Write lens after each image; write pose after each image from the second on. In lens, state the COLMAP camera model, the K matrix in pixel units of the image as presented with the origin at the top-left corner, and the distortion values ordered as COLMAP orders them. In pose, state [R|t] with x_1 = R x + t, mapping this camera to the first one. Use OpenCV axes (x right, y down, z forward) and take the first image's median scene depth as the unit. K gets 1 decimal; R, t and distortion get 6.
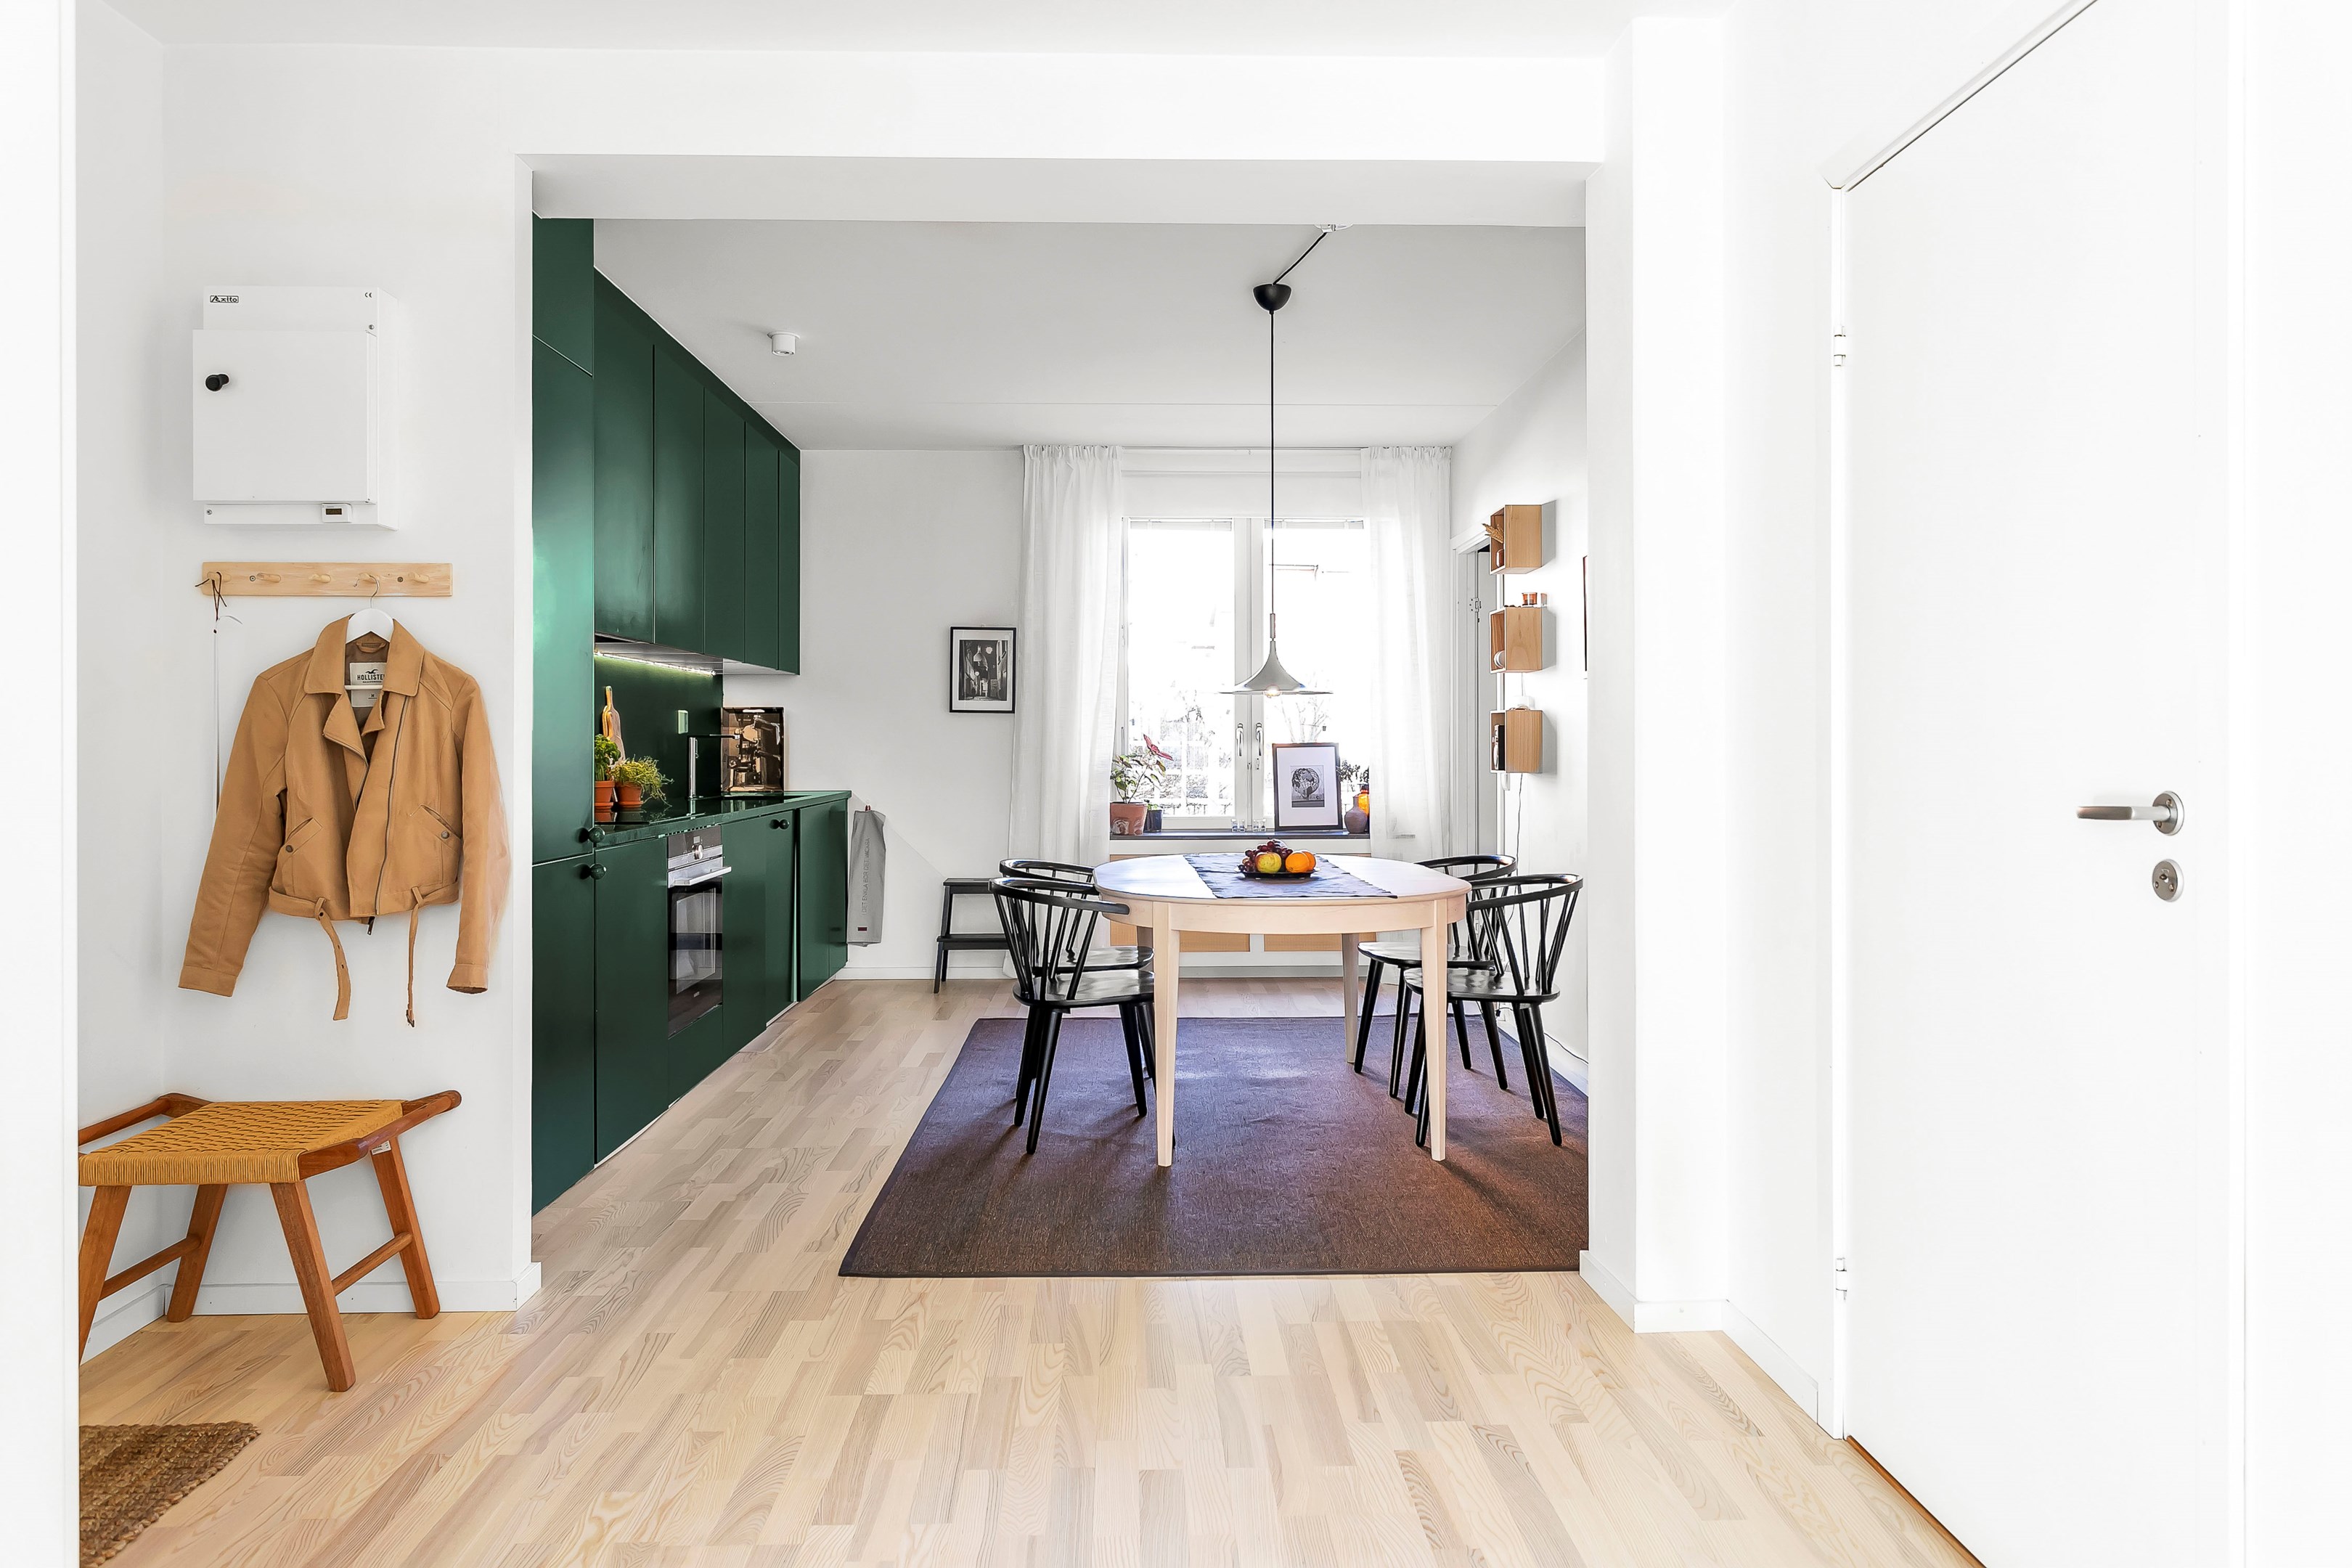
lens RADIAL K [[1510.5, 0, 1170.7], [0, 1510.5, 741.0], [0, 0, 1]] dist [-0.003968, 0.001518]
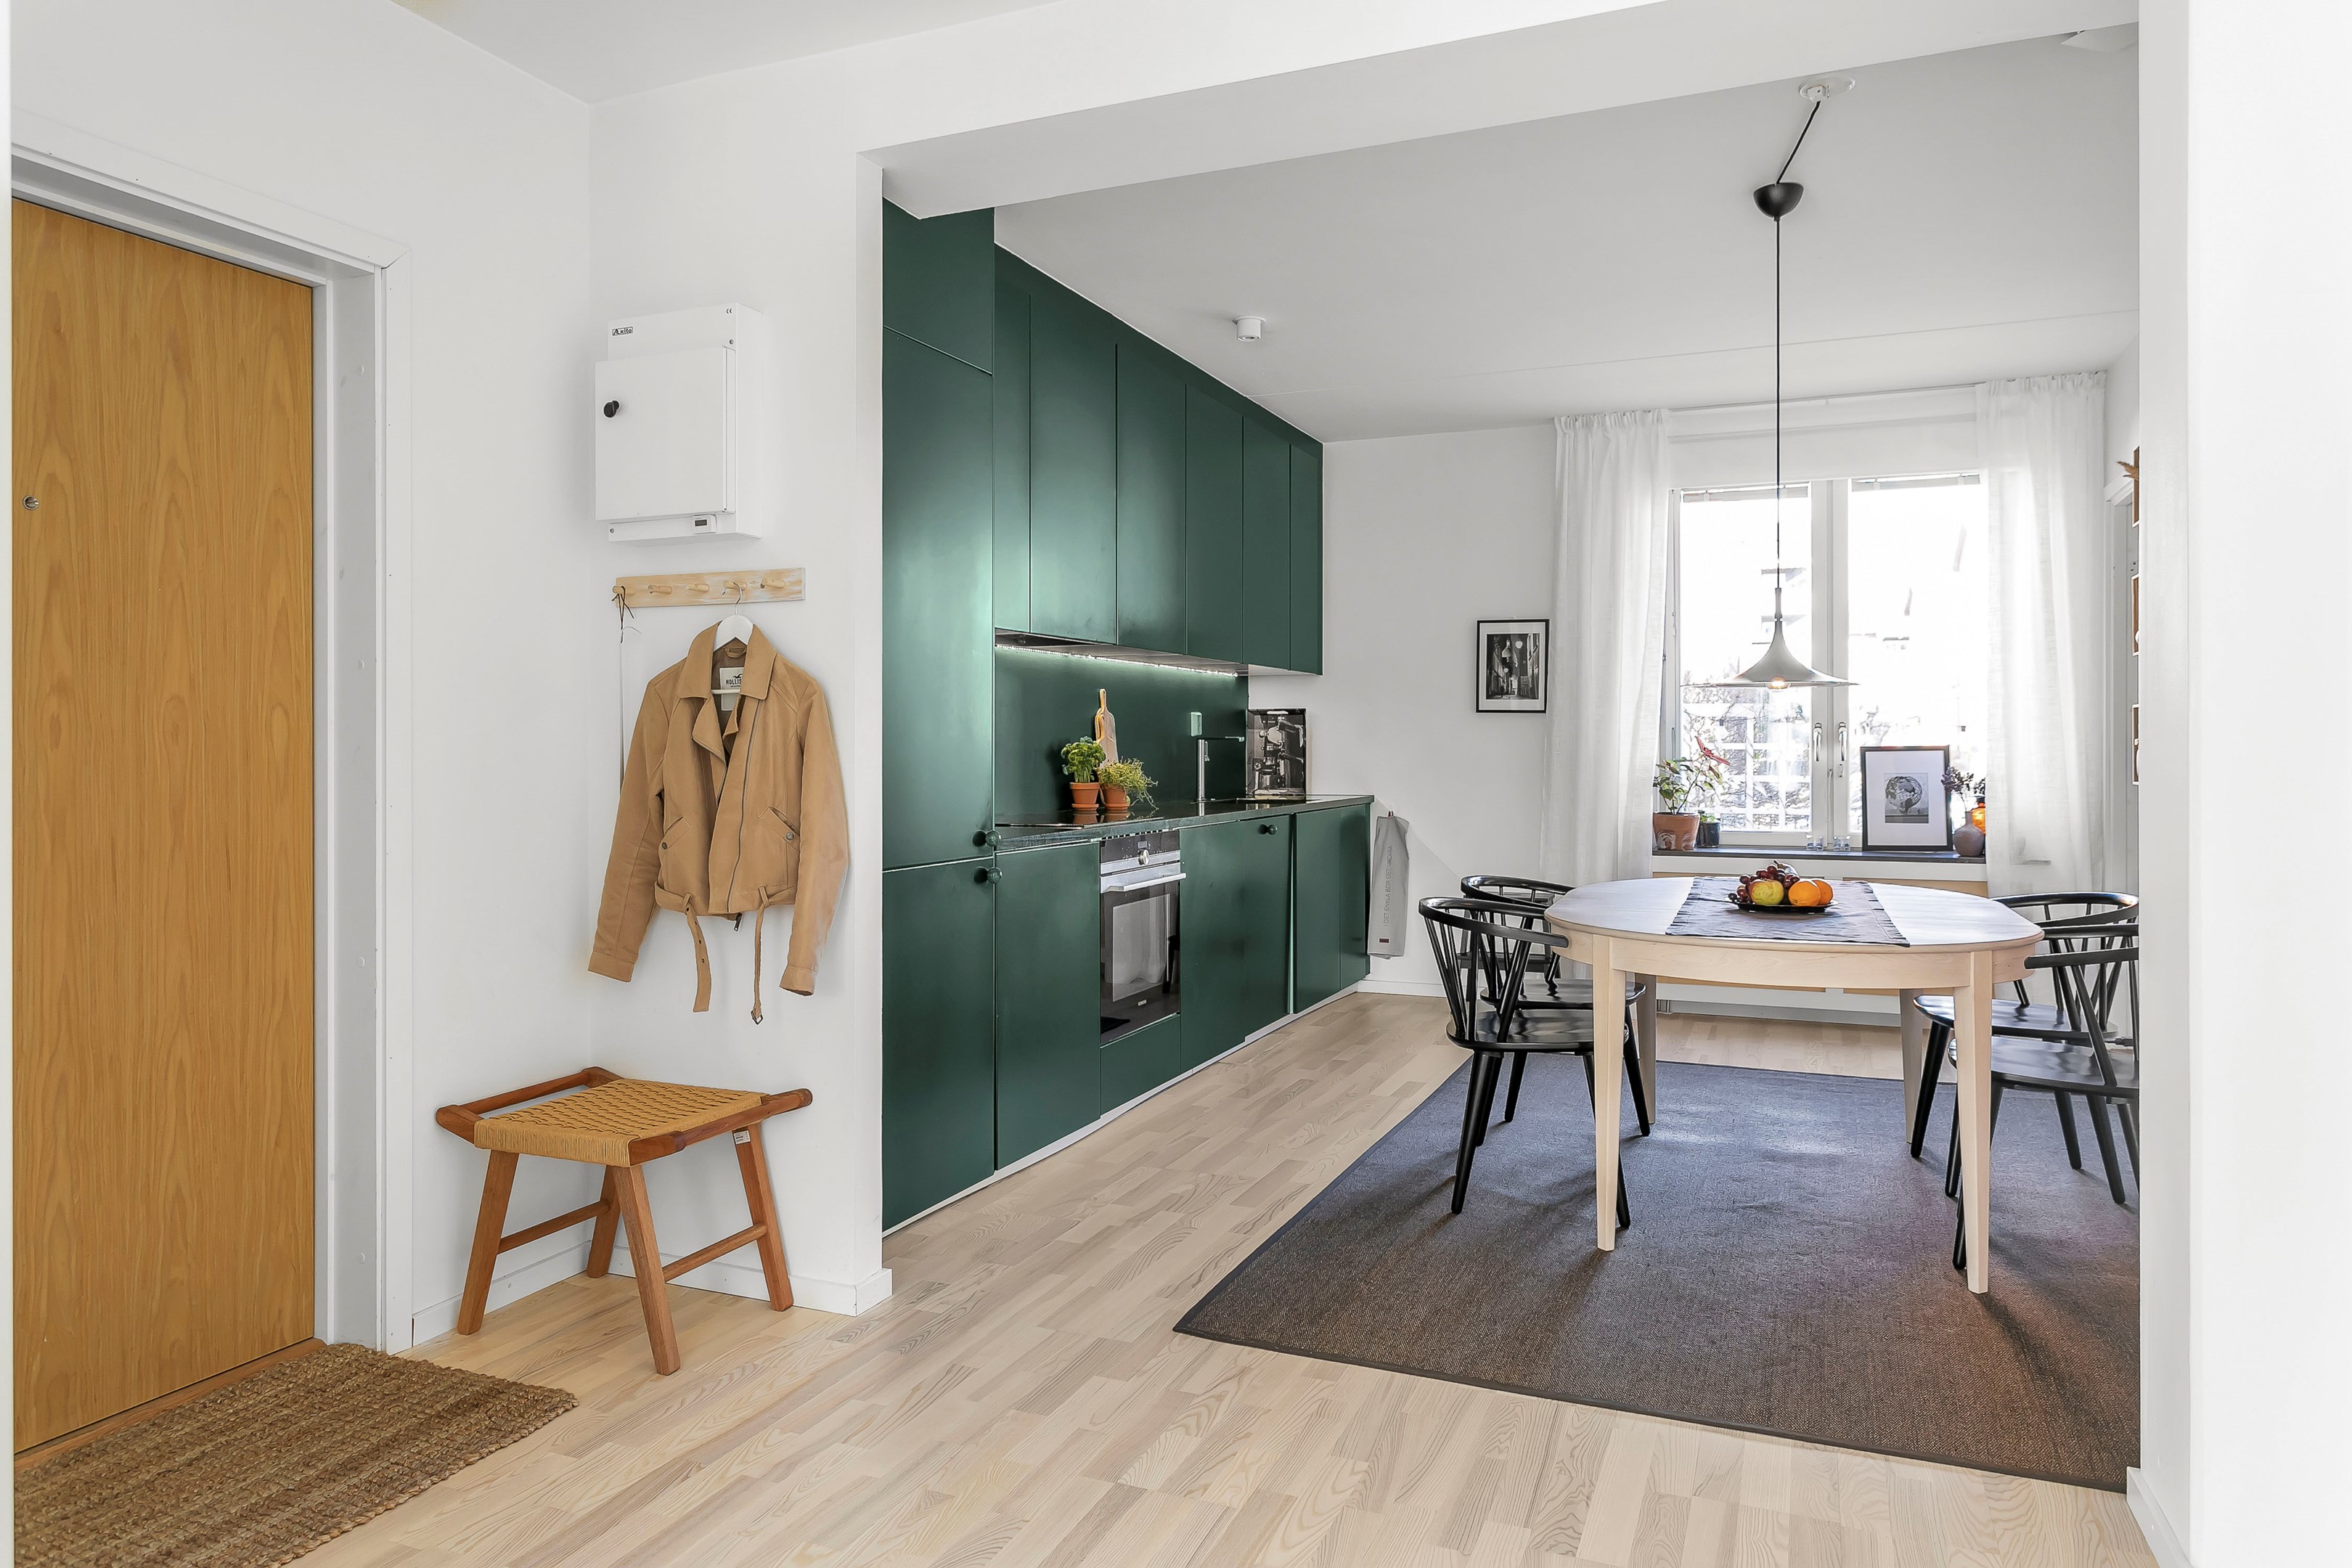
lens RADIAL K [[1510.5, 0, 1164.1], [0, 1510.5, 747.3], [0, 0, 1]] dist [-0.003968, 0.001518]
pose [[0.907430, 0.001228, -0.420201, 0.120452], [-0.000106, 0.999996, 0.002694, -0.000139], [0.420203, -0.002400, 0.907427, 0.131092]]
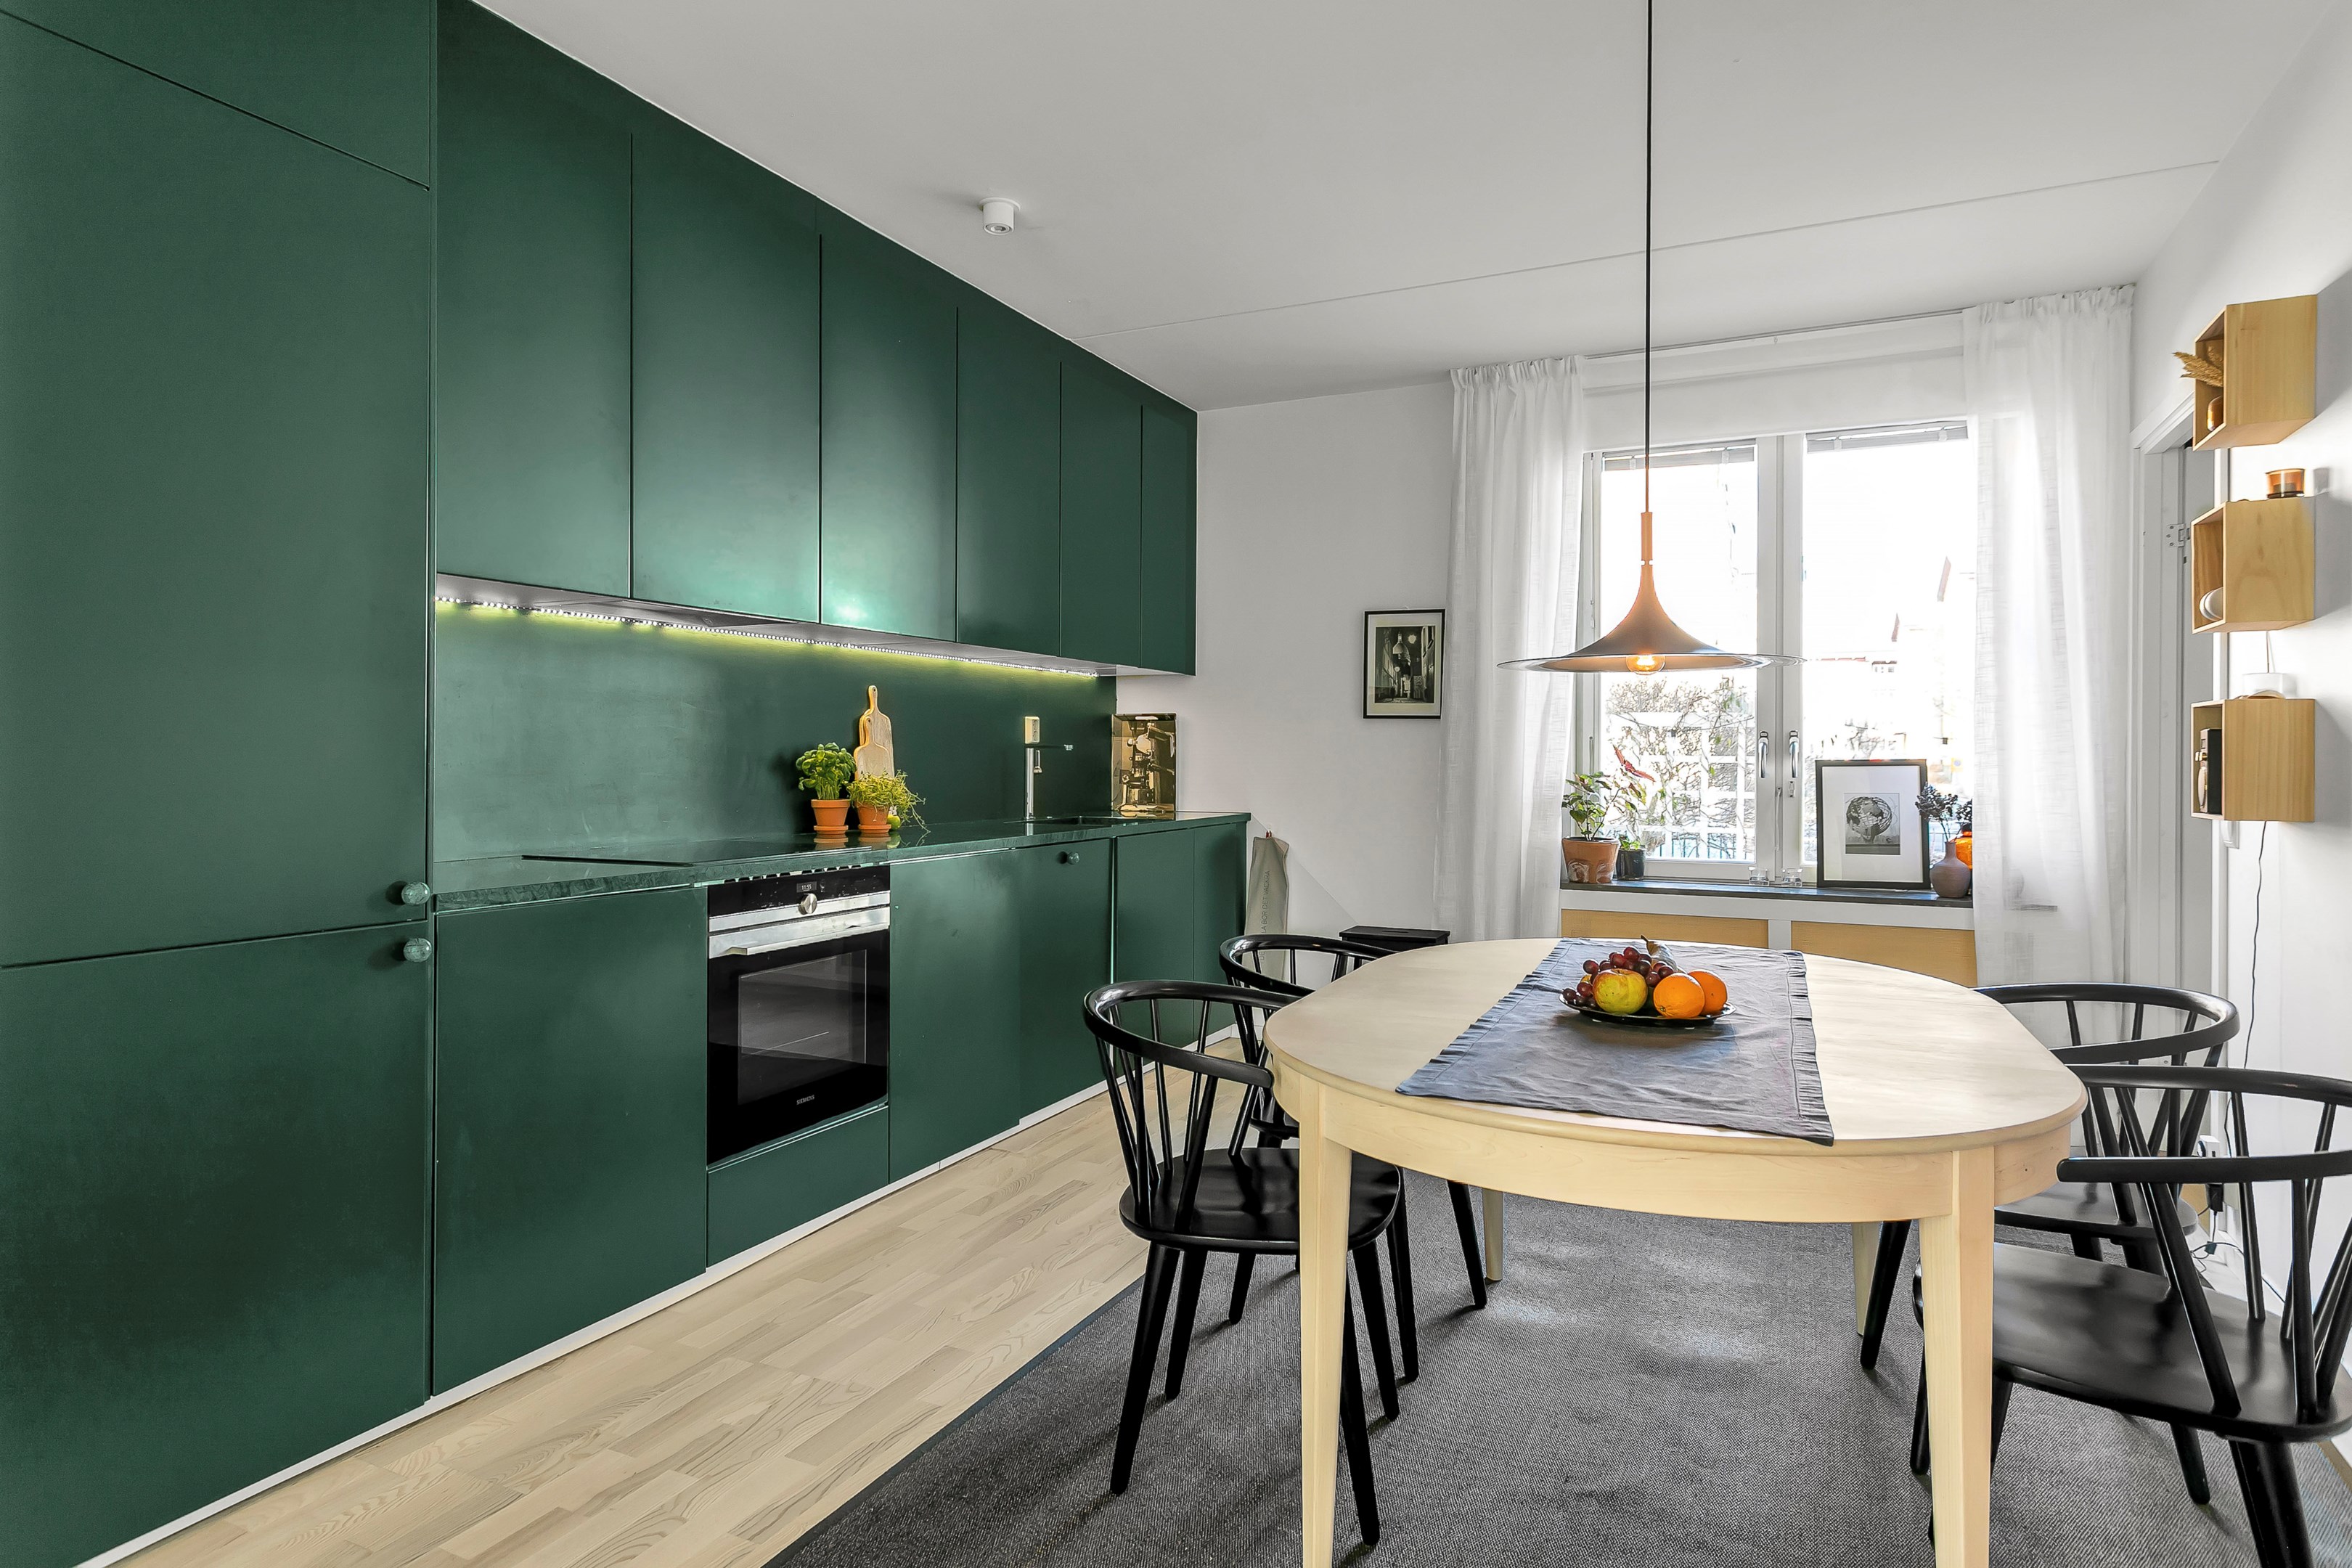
lens RADIAL K [[1319.0, 0, 1167.1], [0, 1319.0, 753.9], [0, 0, 1]] dist [0.003327, 0.002102]
pose [[0.887188, 0.005464, -0.461376, 0.145328], [-0.005921, 0.999982, 0.000457, 0.000281], [0.461370, 0.002326, 0.887205, 0.569287]]
